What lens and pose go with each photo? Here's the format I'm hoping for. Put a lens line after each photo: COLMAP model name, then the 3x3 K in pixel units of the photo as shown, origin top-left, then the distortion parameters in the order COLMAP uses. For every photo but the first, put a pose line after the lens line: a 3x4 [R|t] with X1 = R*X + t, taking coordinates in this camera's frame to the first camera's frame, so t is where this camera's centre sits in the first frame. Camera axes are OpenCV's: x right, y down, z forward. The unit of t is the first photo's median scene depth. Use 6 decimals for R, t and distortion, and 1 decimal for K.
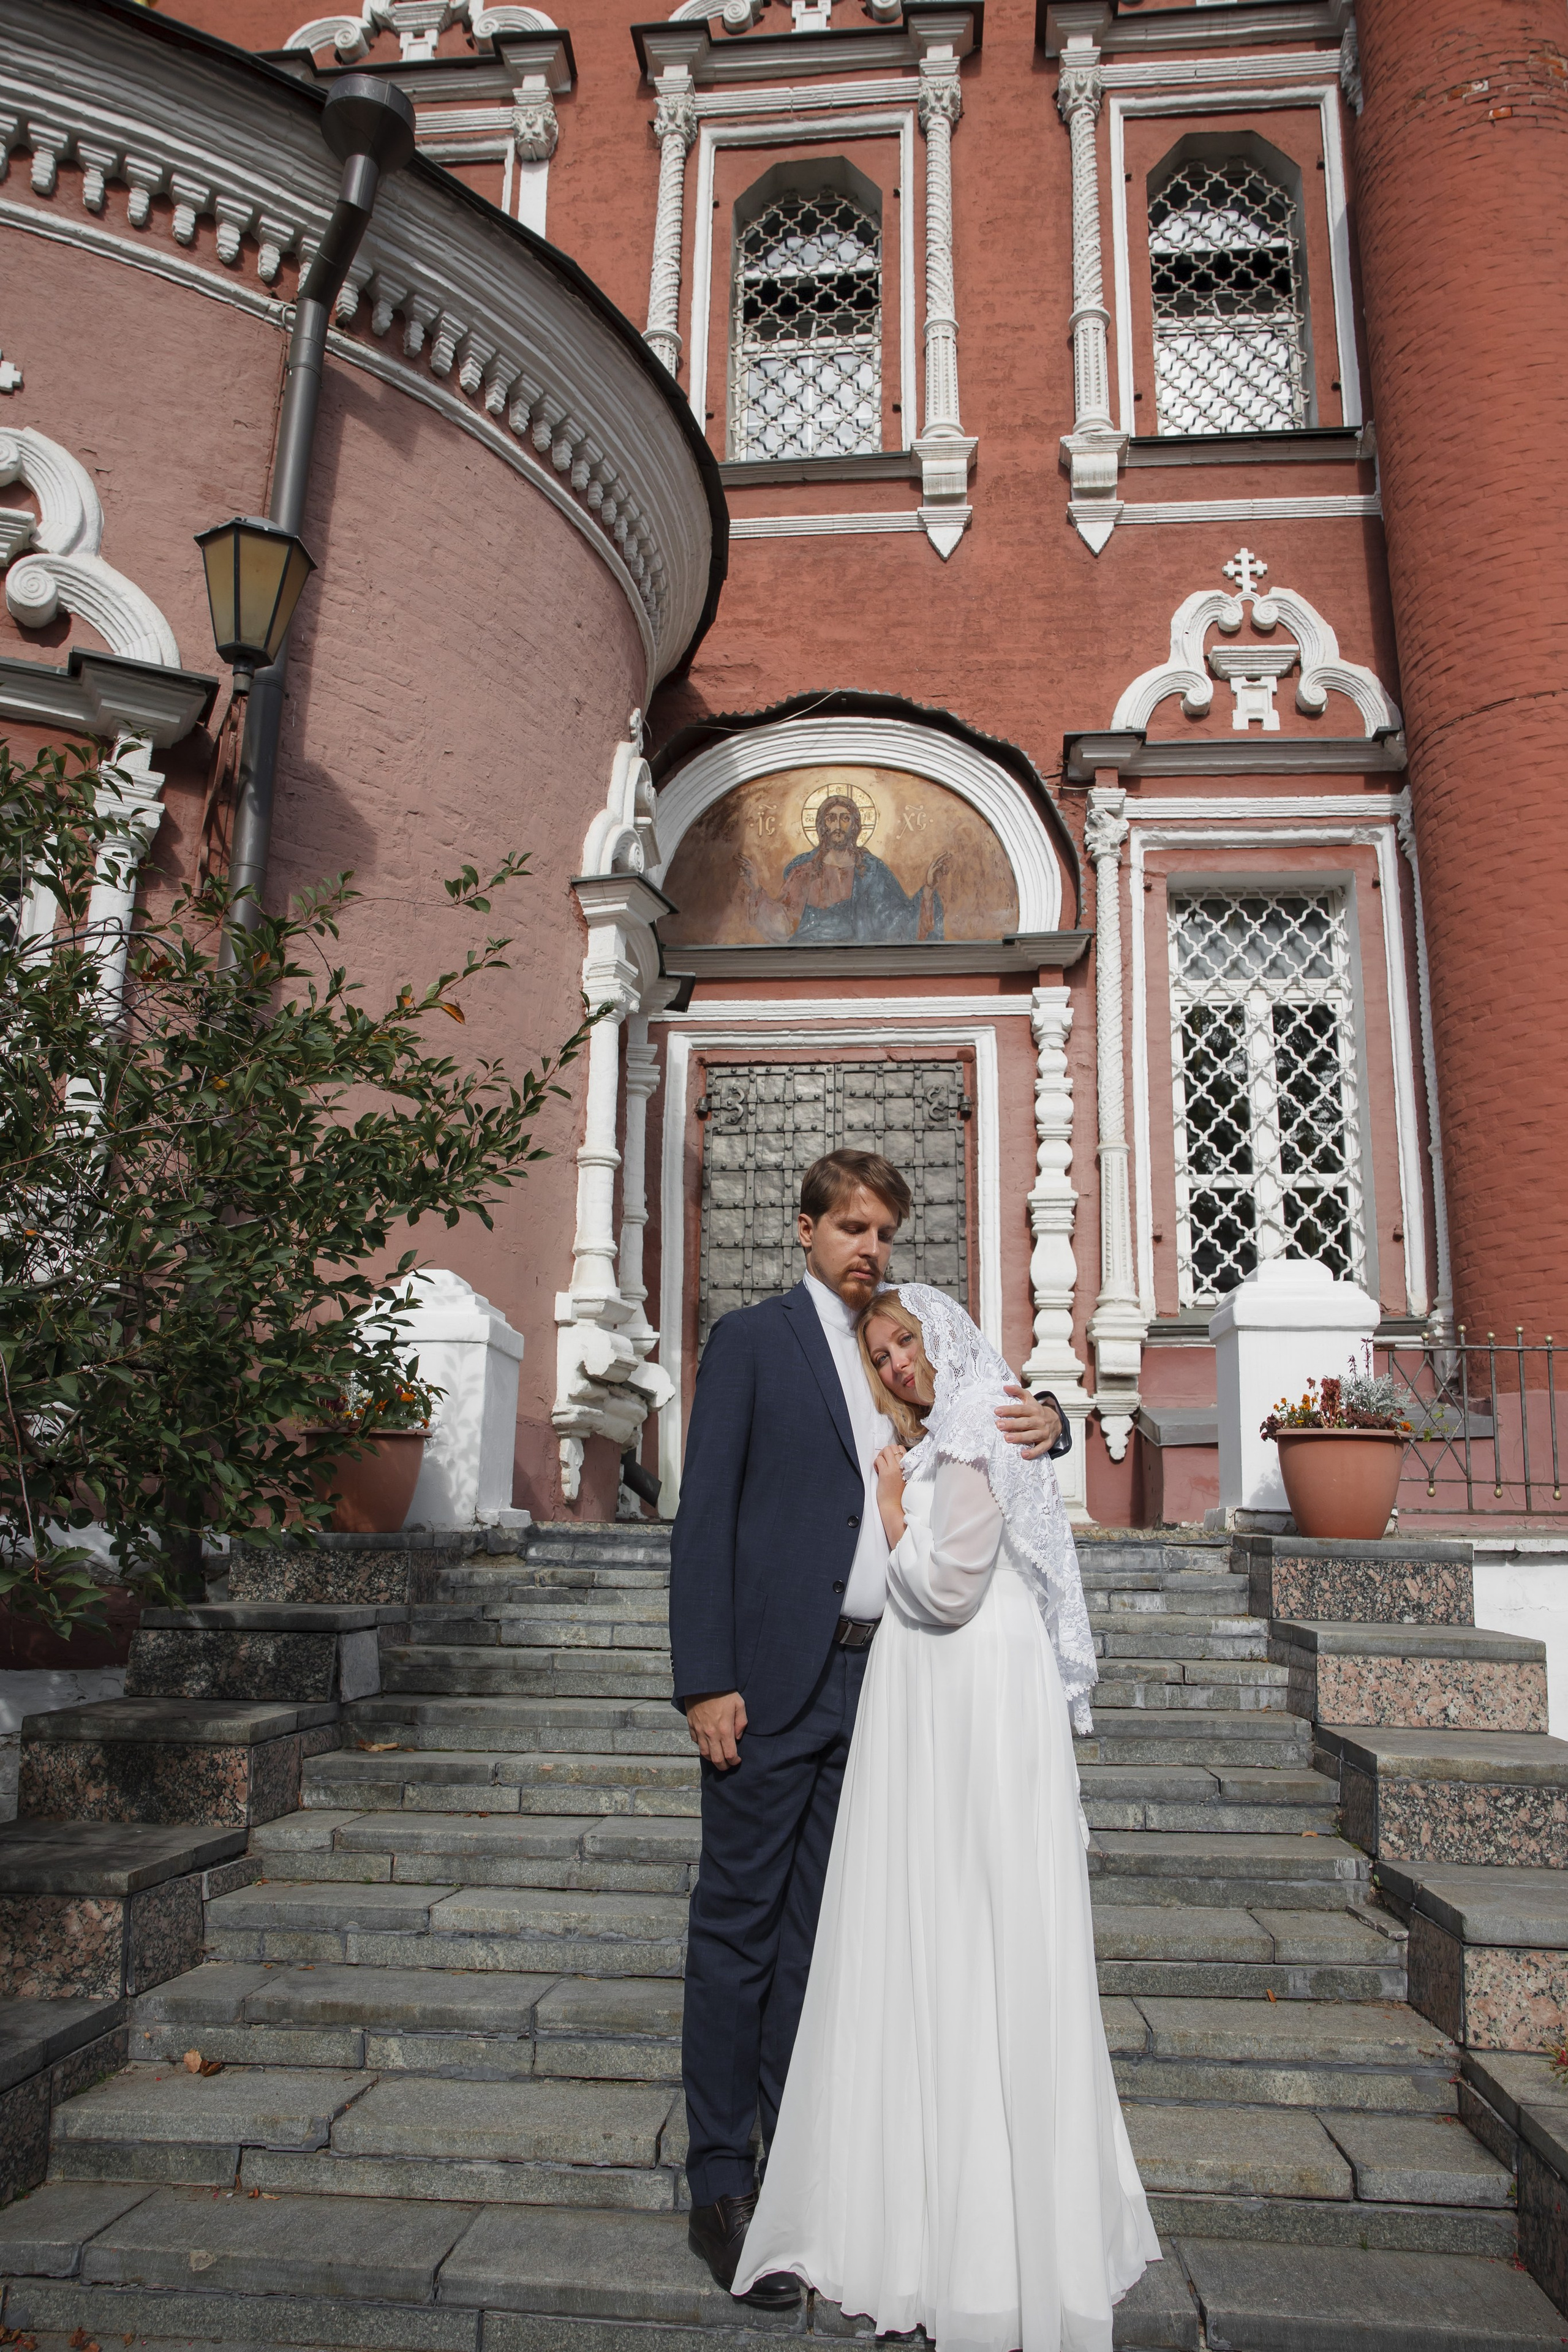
lens RADIAL K [[1727.3, 0, 781.9], [0, 1727.3, 1124.2], [0, 0, 1]] dist [-0.104480, 0.130486]
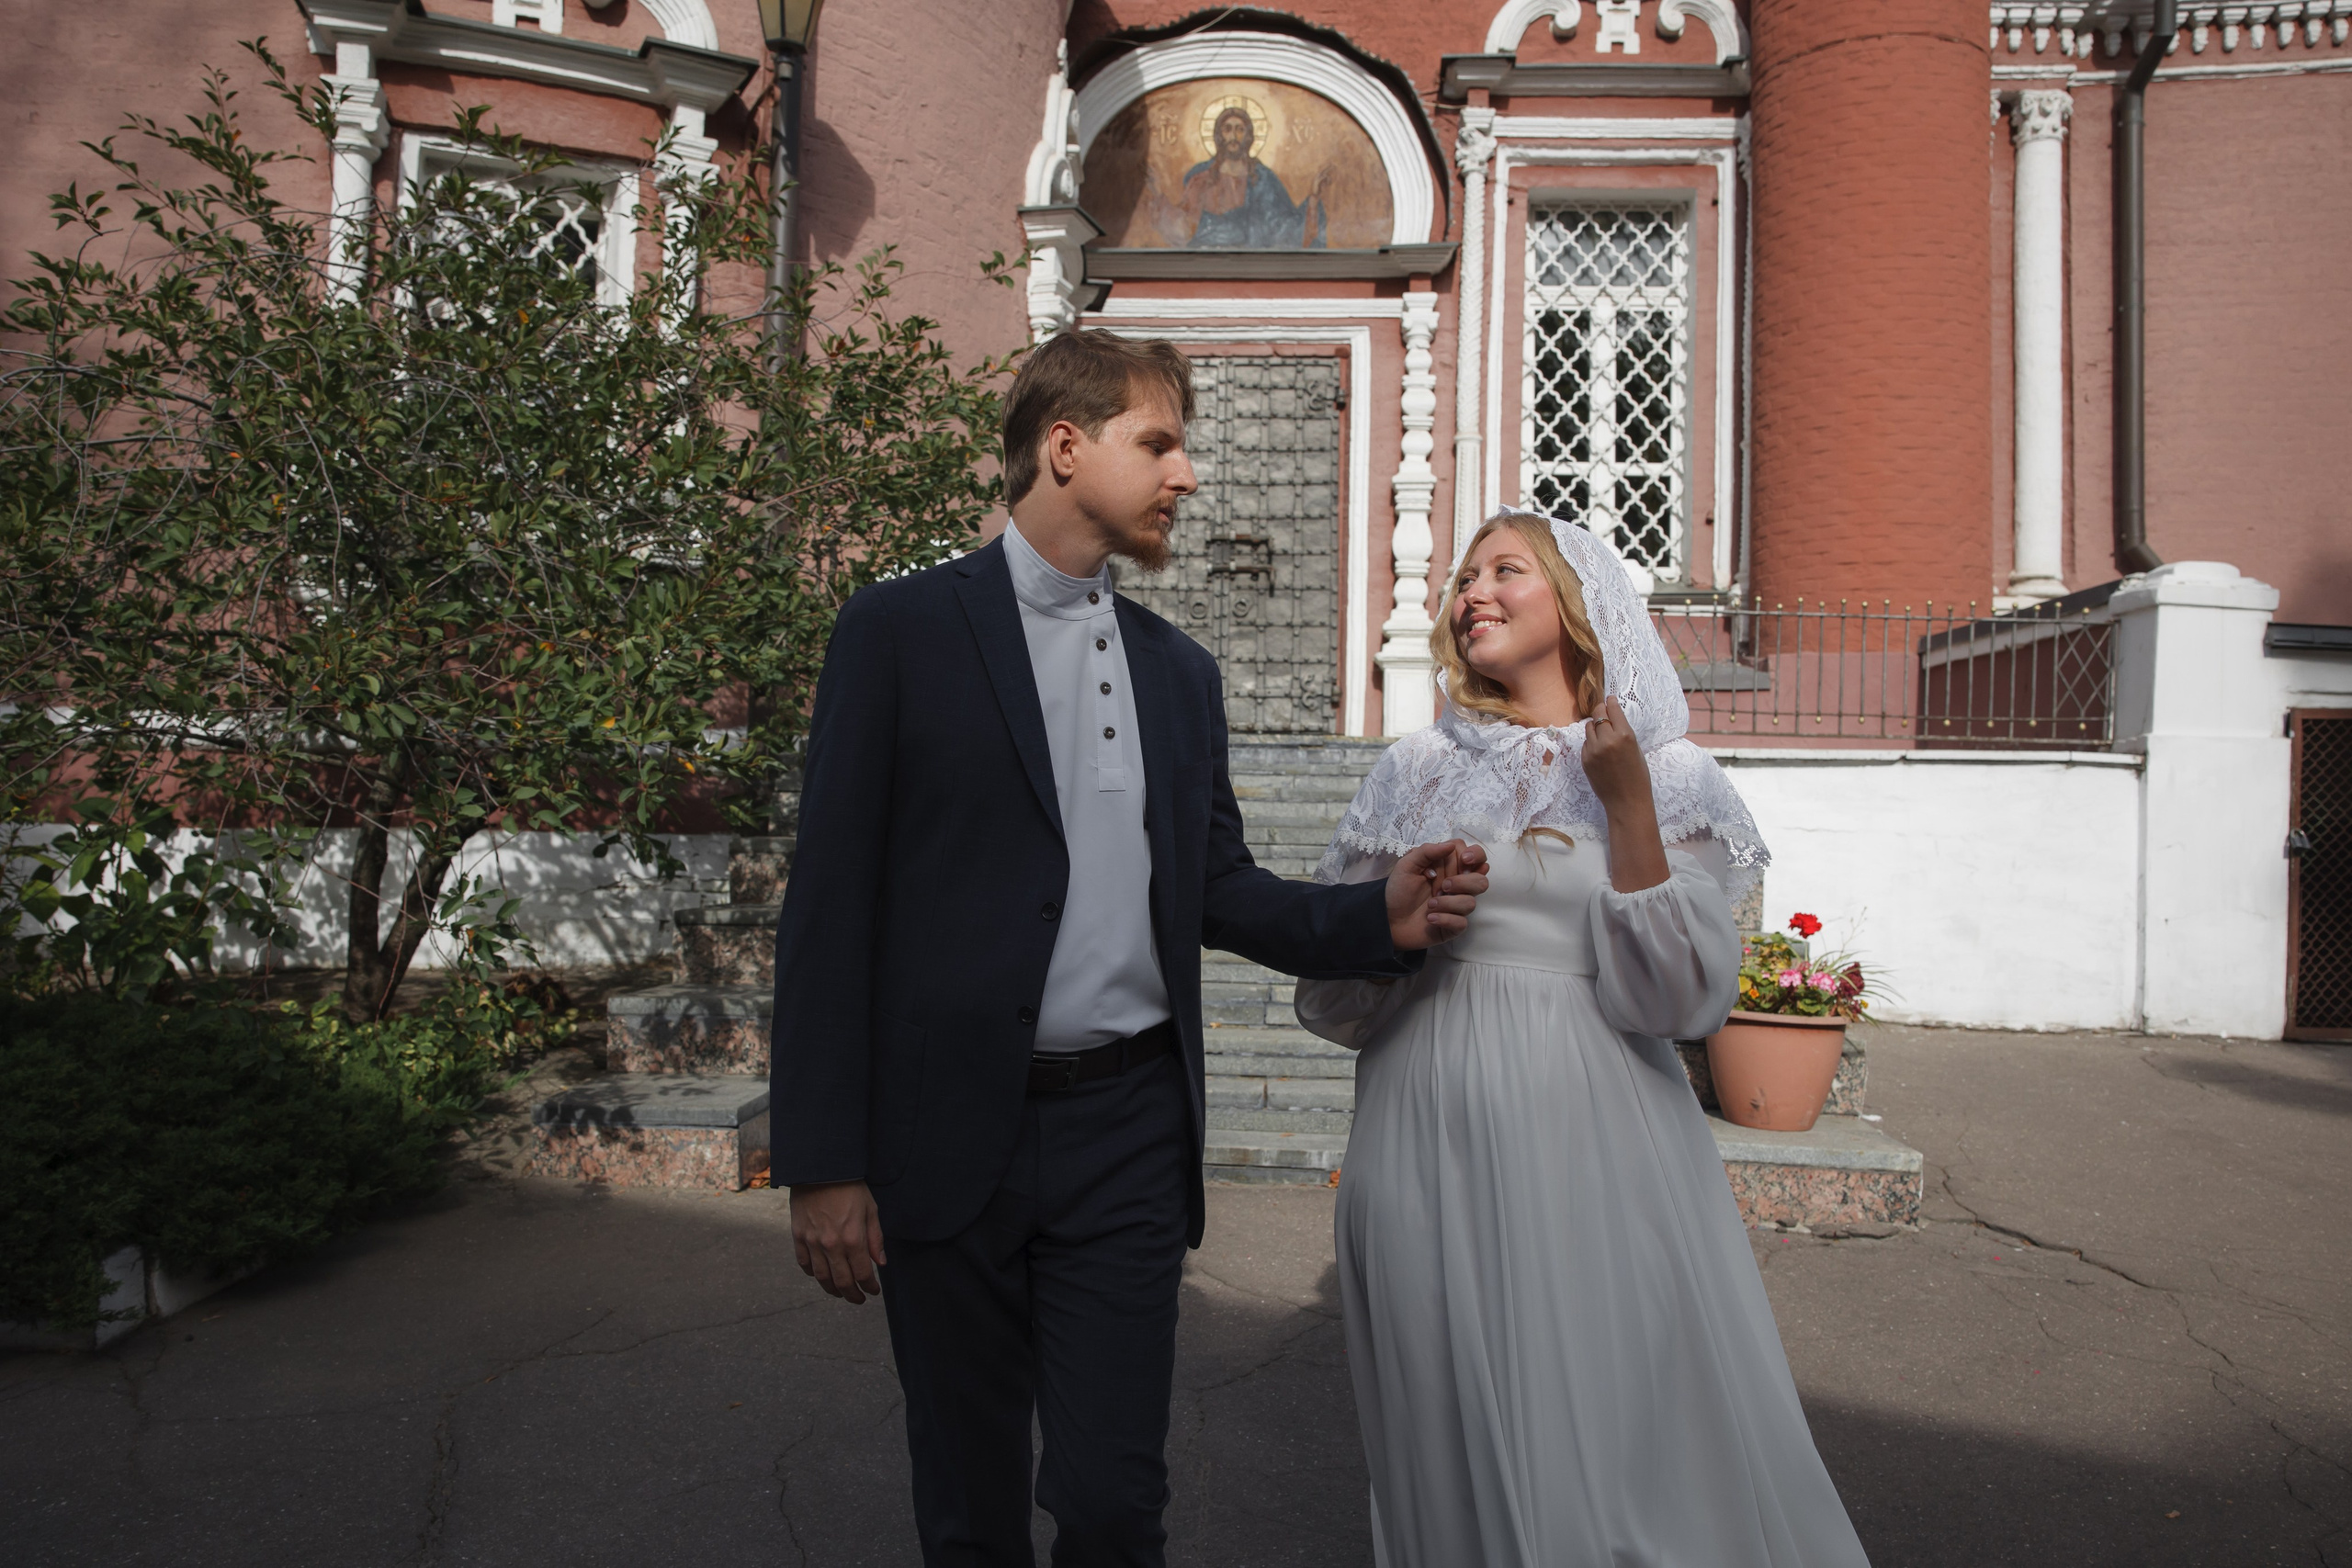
lens RADIAL K [[2017.4, 0, 1183.6], [0, 2017.4, 786.1], [0, 0, 1]] dist [-0.088974, 0.169911]
pose [[0.999001, 0.008032, 0.043969, -0.052761], [-0.017098, 0.977574, 0.209896, -0.036141], [-0.041297, -0.210438, 0.976734, -0.340250]]
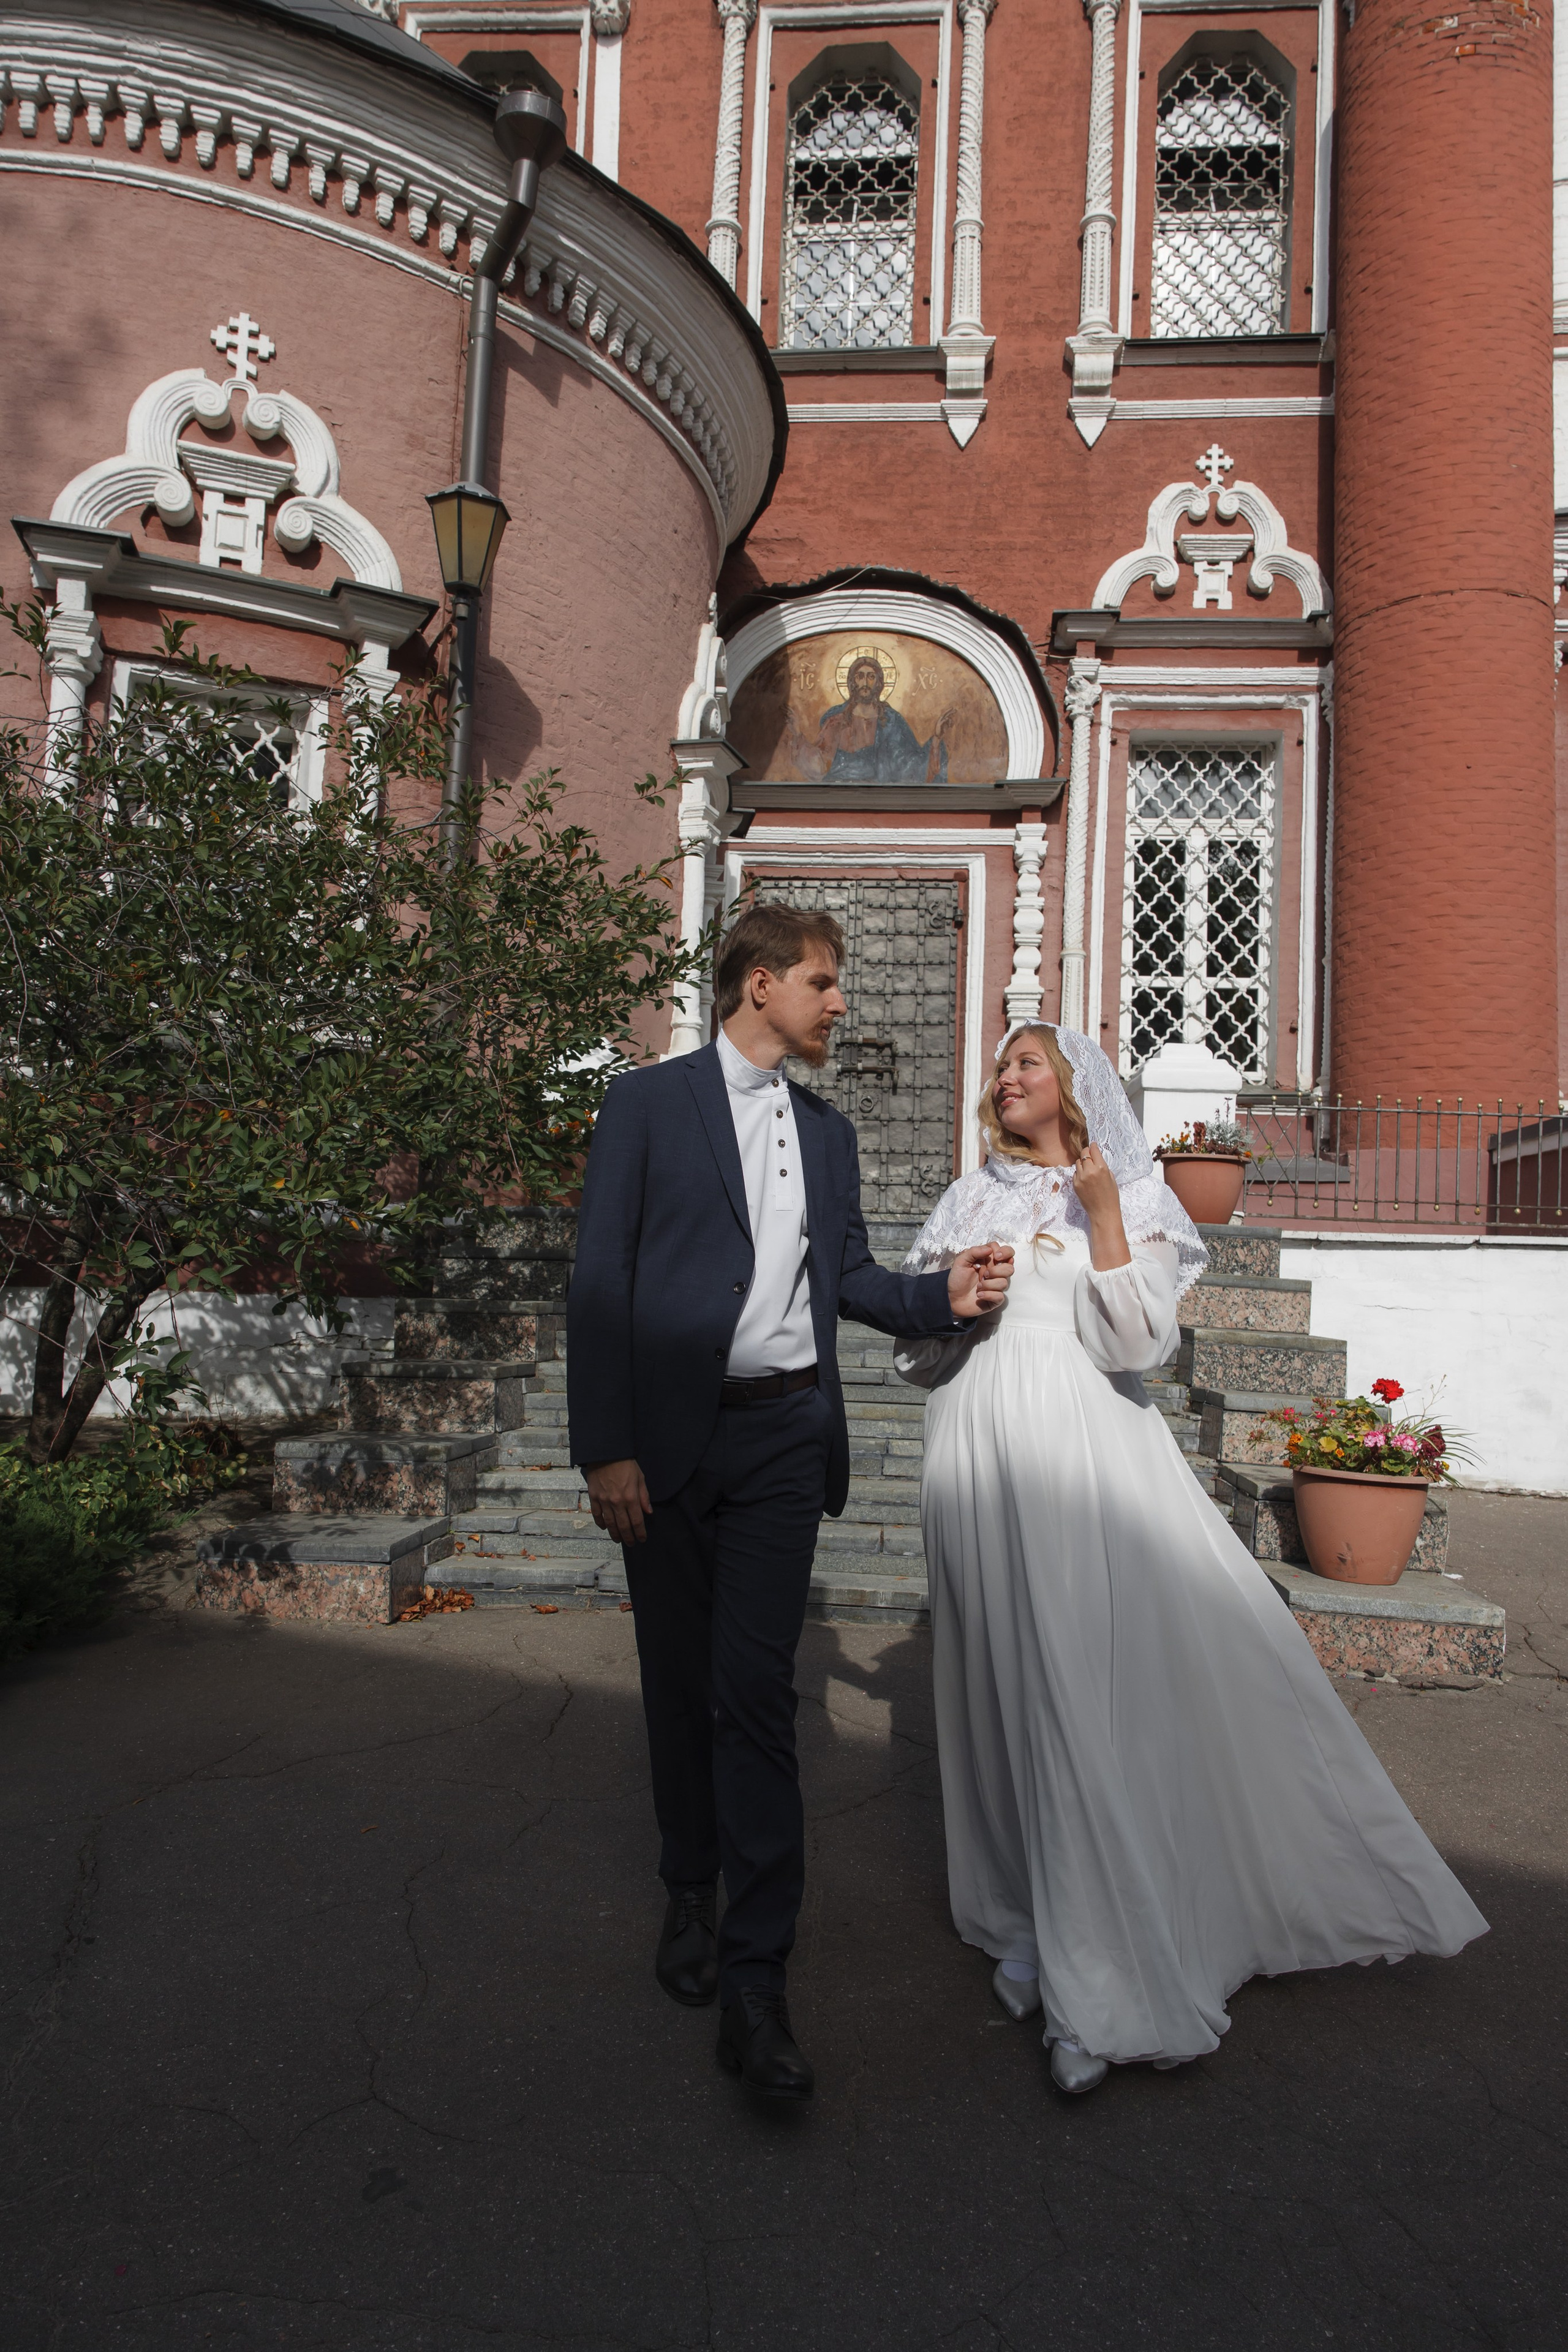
lens RADIAL K [[1791.5, 0, 790.8], [0, 1791.5, 1169.8], [0, 0, 1]] dist [0.035052, -0.000353]
pose [[0.999345, 0.023060, 0.027872, -0.048986], [-0.027057, 0.987887, 0.152799, -0.024756], [-0.024011, -0.153453, 0.987864, -0.324722]]
